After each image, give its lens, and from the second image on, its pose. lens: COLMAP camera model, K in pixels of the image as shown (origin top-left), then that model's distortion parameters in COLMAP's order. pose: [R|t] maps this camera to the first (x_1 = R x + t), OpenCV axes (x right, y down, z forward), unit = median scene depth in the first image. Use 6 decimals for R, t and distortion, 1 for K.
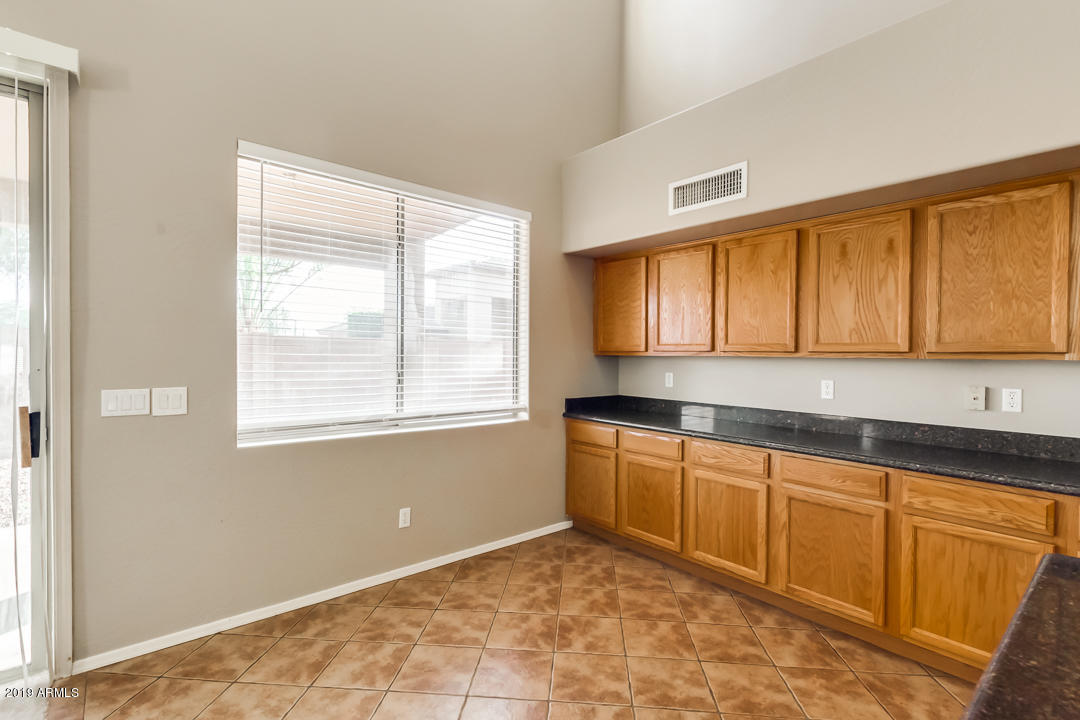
lens RADIAL K [[497.5, 0, 545.6], [0, 497.5, 359.0], [0, 0, 1]] dist [0.001579, -0.000282]
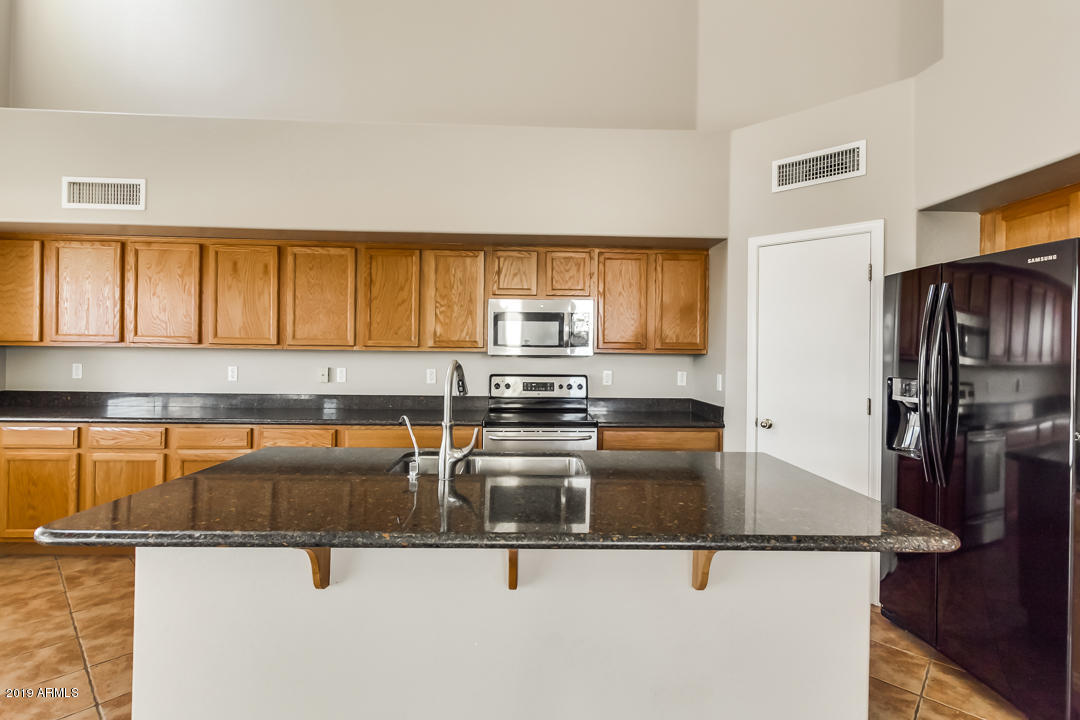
lens RADIAL K [[501.1, 0, 545.8], [0, 501.1, 350.1], [0, 0, 1]] dist [0.002043, -0.000630]
pose [[0.616905, 0.002471, 0.787033, 0.057048], [0.000007, 0.999995, -0.003146, 0.005774], [-0.787037, 0.001946, 0.616902, -0.442101]]
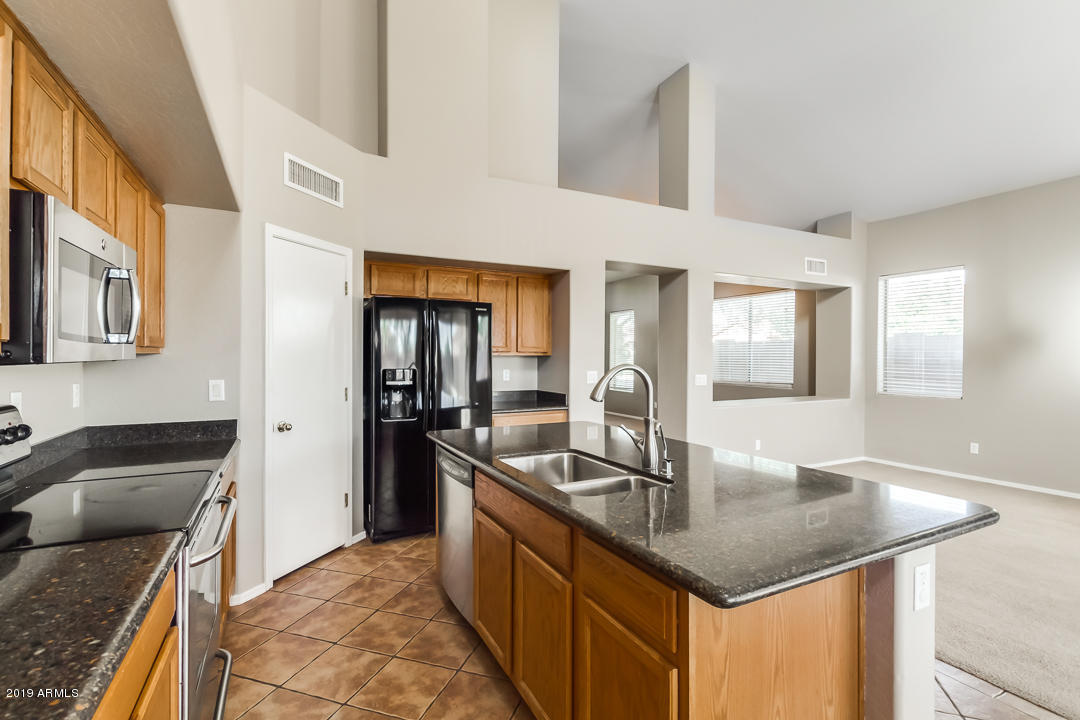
lens RADIAL K [[501.8, 0, 540.0], [0, 501.8, 360.0], [0, 0, 1]] dist [-0.000072, -0.000187]
pose [[-0.972027, -0.014471, 0.234421, 0.459600], [-0.010083, 0.999751, 0.019906, -0.000944], [-0.234651, 0.016986, -0.971931, 0.758113]]
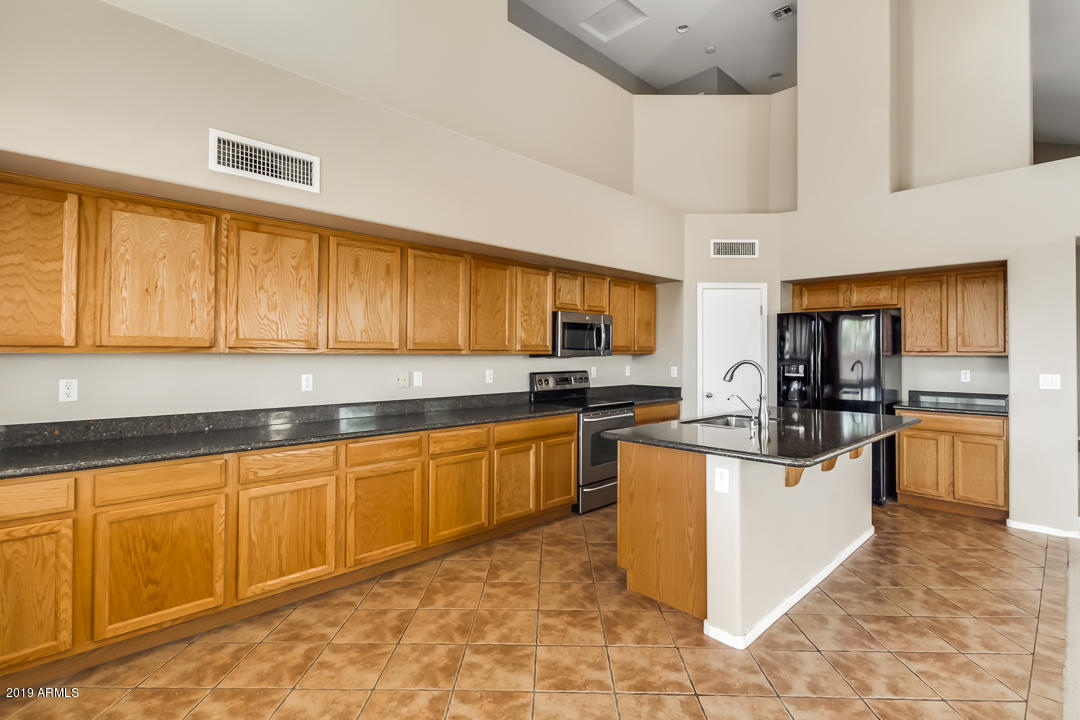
lens RADIAL K [[503.3, 0, 543.3], [0, 503.3, 344.4], [0, 0, 1]] dist [0.000251, -0.000722]
pose [[-0.059806, 0.006464, 0.998189, -0.602643], [0.005253, 0.999967, -0.006160, -0.013911], [-0.998196, 0.004875, -0.059838, 0.587084]]
